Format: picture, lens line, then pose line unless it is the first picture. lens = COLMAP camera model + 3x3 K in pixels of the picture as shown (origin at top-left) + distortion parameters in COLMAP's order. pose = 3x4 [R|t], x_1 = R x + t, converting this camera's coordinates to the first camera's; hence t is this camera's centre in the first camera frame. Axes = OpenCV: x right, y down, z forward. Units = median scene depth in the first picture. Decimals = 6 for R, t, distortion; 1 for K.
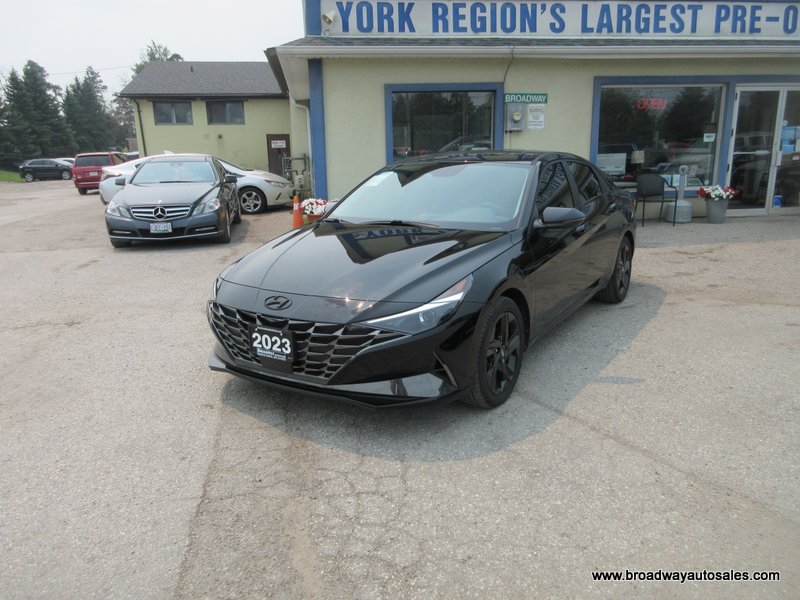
lens RADIAL K [[601.5, 0, 401.8], [0, 601.5, 301.1], [0, 0, 1]] dist [0.015742, -0.000600]
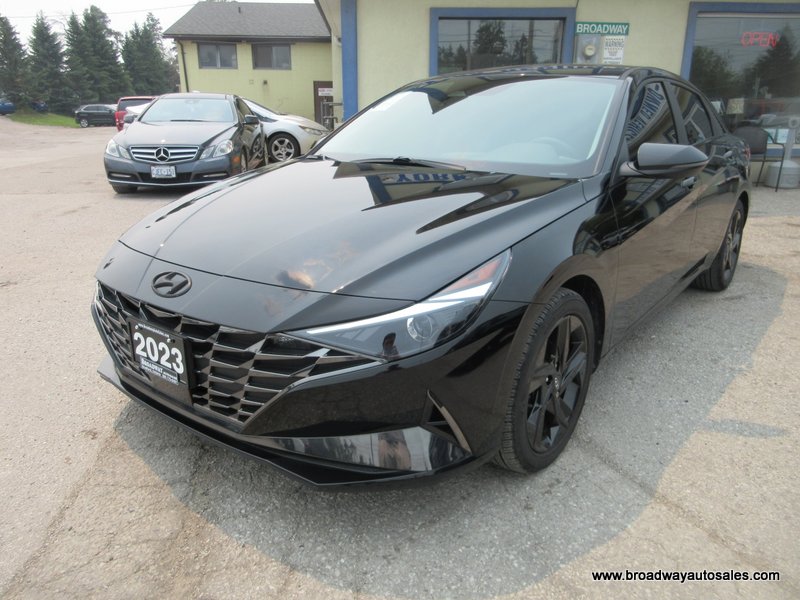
lens RADIAL K [[601.5, 0, 400.3], [0, 601.5, 300.0], [0, 0, 1]] dist [0.015742, -0.000600]
pose [[0.995161, 0.051151, -0.083893, 0.054686], [-0.045649, 0.996759, 0.066241, -0.025910], [0.087009, -0.062091, 0.994271, 0.367391]]
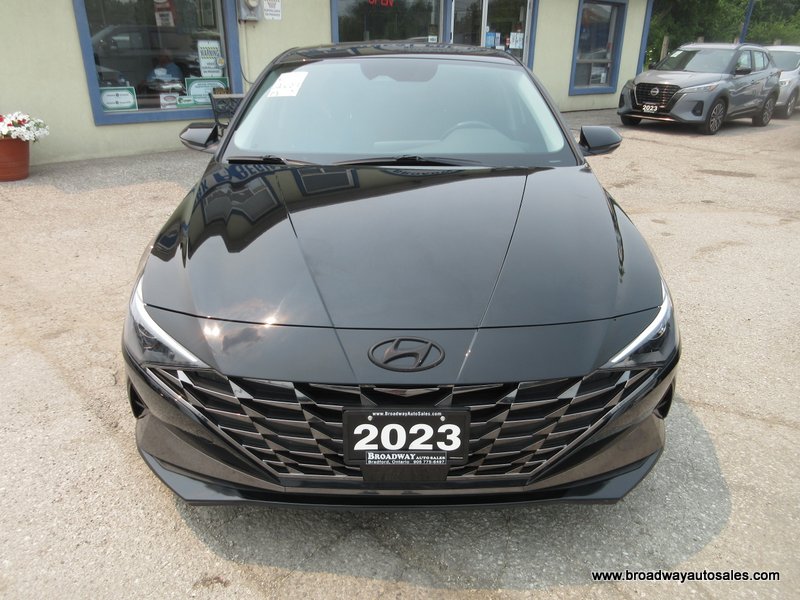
lens RADIAL K [[601.5, 0, 398.8], [0, 601.5, 300.6], [0, 0, 1]] dist [0.015742, -0.000600]
pose [[0.831909, -0.183365, 0.523740, -0.383210], [0.104370, 0.978686, 0.176863, -0.105190], [-0.545008, -0.092471, 0.833316, 0.509686]]
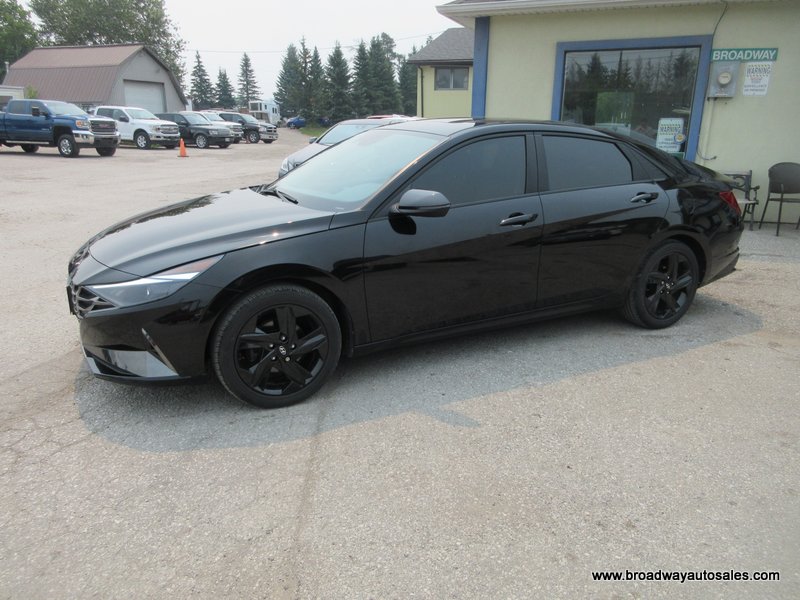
lens RADIAL K [[601.5, 0, 403.2], [0, 601.5, 302.2], [0, 0, 1]] dist [0.015742, -0.000600]
pose [[0.869869, 0.169384, -0.463289, 0.657549], [-0.144838, 0.985502, 0.088363, -0.078698], [0.471540, -0.009763, 0.881791, 0.286857]]
